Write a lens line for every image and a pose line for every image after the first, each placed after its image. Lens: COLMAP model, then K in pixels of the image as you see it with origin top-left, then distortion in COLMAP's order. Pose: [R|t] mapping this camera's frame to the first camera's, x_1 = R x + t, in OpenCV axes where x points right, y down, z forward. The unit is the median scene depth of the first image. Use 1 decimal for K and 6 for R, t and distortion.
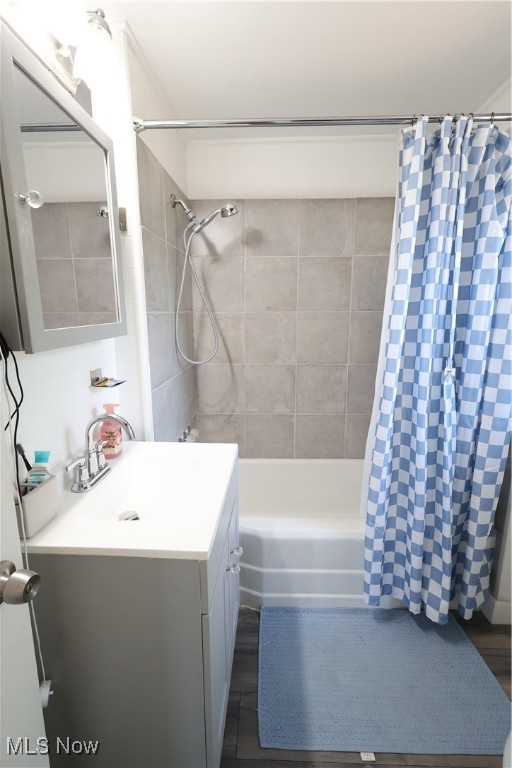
lens RADIAL K [[353.4, 0, 258.2], [0, 353.4, 383.0], [0, 0, 1]] dist [-0.004184, 0.003060]
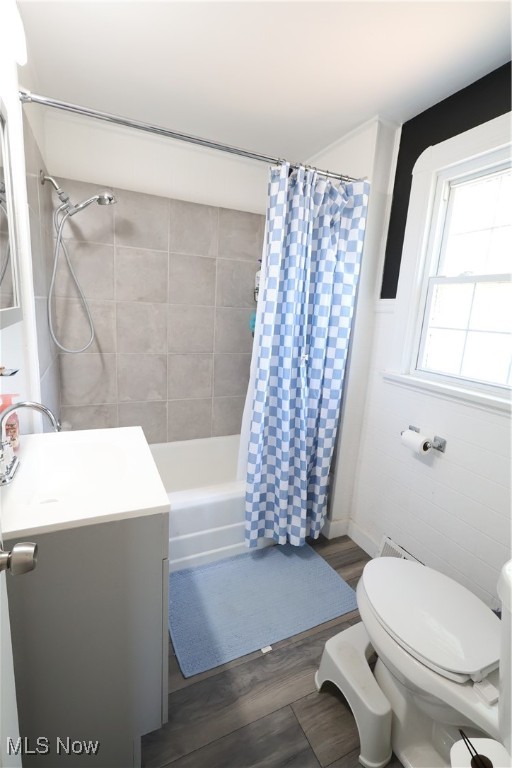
lens RADIAL K [[353.4, 0, 254.9], [0, 353.4, 384.3], [0, 0, 1]] dist [-0.004184, 0.003060]
pose [[0.891107, -0.042626, 0.451786, -0.209975], [0.030785, 0.998963, 0.033530, 0.017580], [-0.452747, -0.015970, 0.891496, -0.103300]]
